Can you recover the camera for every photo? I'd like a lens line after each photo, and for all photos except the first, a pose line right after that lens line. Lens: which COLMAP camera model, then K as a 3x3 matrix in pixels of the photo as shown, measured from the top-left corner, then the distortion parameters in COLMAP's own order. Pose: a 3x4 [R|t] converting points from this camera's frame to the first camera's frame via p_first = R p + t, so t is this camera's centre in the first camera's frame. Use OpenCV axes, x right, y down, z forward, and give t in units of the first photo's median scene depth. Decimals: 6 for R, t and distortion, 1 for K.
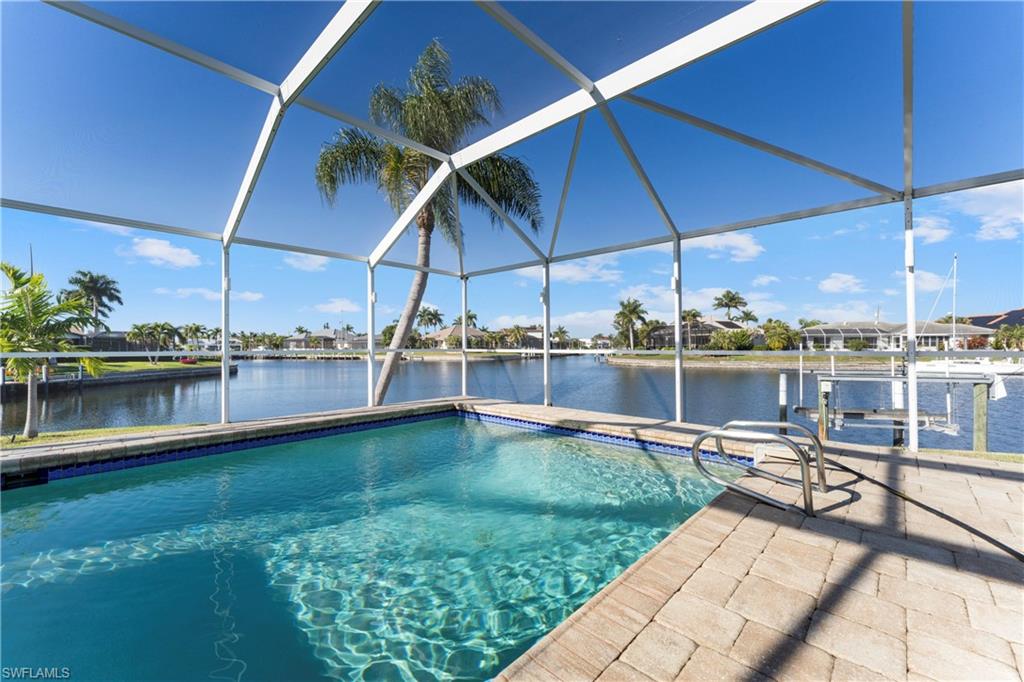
lens RADIAL K [[412.1, 0, 506.7], [0, 412.1, 339.4], [0, 0, 1]] dist [-0.000815, 0.000219]
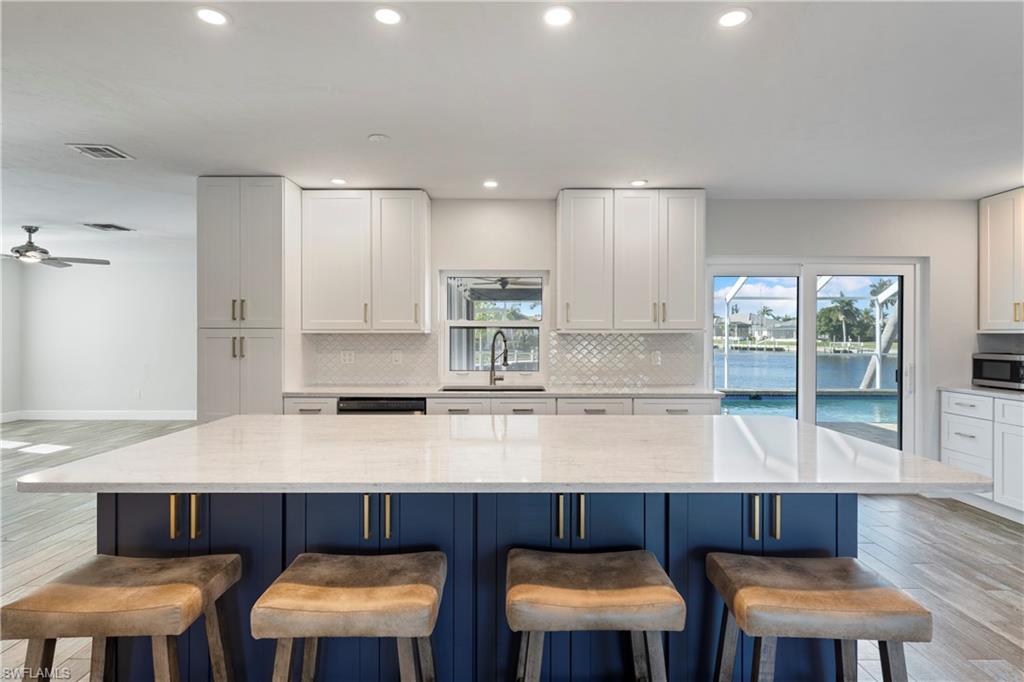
lens RADIAL K [[527.2, 0, 506.8], [0, 527.2, 335.5], [0, 0, 1]] dist [0.005246, 0.000448]
pose [[0.691775, 0.010087, -0.722043, 0.022954], [0.006951, 0.999763, 0.020627, -0.011768], [0.722080, -0.019288, 0.691541, -0.186176]]
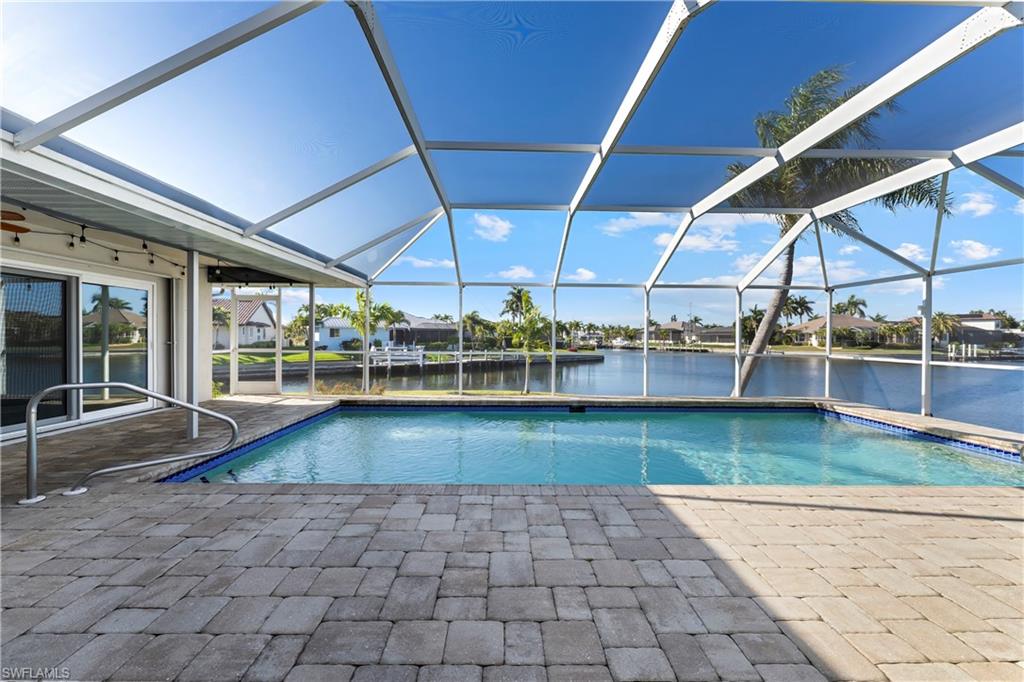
lens RADIAL K [[412.1, 0, 510.0], [0, 412.1, 342.0], [0, 0, 1]] dist [-0.000815, 0.000219]
pose [[0.705573, 0.019771, -0.708361, 0.010950], [-0.000099, 0.999613, 0.027802, -0.006071], [0.708637, -0.019546, 0.705303, -0.054153]]
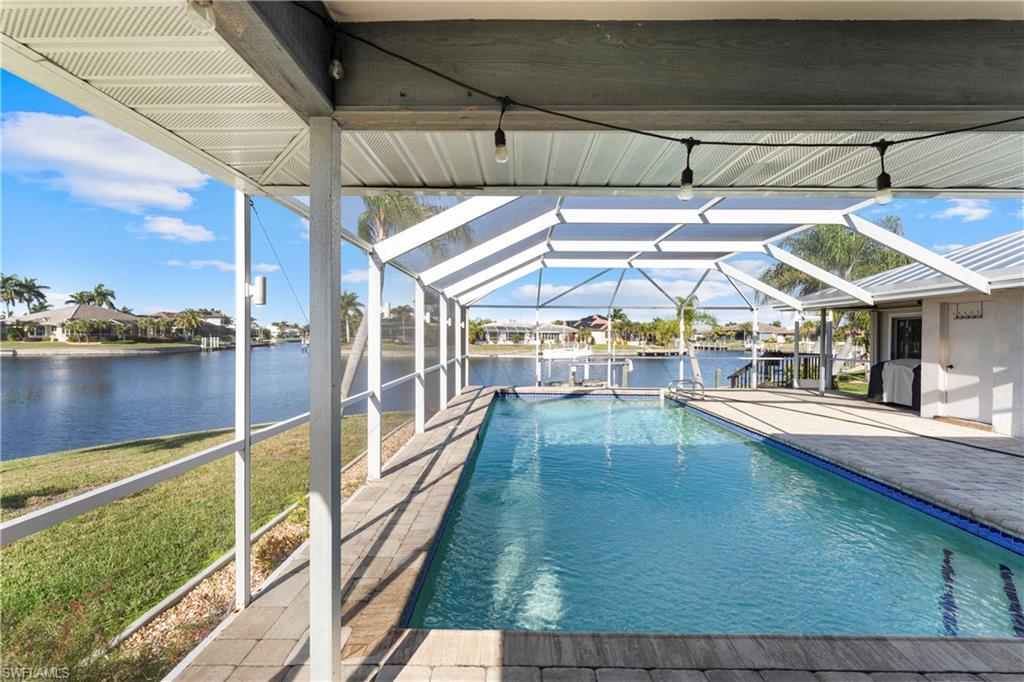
lens RADIAL K [[412.1, 0, 508.1], [0, 412.1, 339.0], [0, 0, 1]] dist [-0.000815, 0.000219]
pose [[0.734135, 0.006177, 0.678976, -0.133379], [-0.022532, 0.999630, 0.015269, -0.005459], [-0.678630, -0.026507, 0.734002, -0.014549]]
